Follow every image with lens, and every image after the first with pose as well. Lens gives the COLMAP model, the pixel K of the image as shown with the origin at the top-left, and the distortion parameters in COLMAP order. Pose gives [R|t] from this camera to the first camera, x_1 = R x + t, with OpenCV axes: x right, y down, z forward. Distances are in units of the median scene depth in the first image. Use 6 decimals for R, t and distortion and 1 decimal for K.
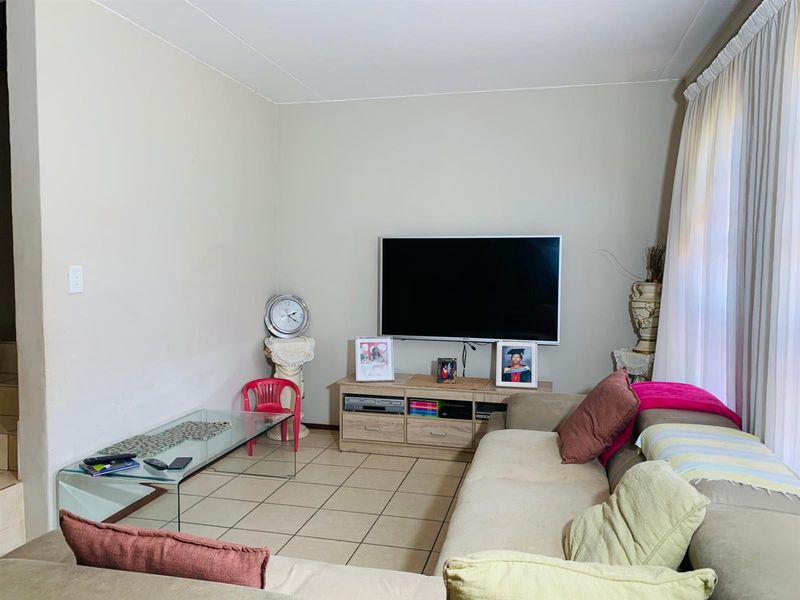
lens RADIAL K [[609.1, 0, 401.0], [0, 609.1, 300.9], [0, 0, 1]] dist [0.040106, -0.063711]
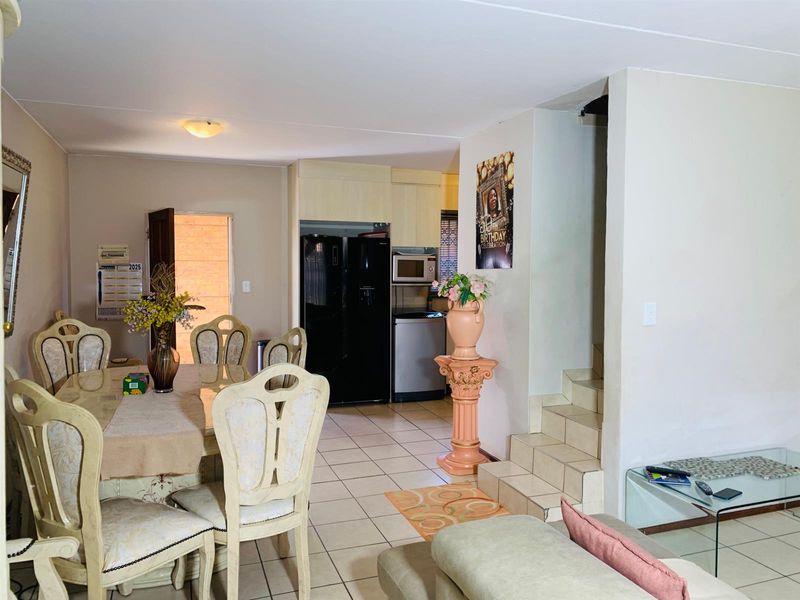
lens RADIAL K [[609.1, 0, 399.3], [0, 609.1, 298.7], [0, 0, 1]] dist [0.040106, -0.063711]
pose [[0.550736, 0.042663, -0.833589, 0.191597], [-0.051337, 0.998533, 0.017188, -0.059783], [0.833100, 0.033328, 0.552118, -0.065771]]
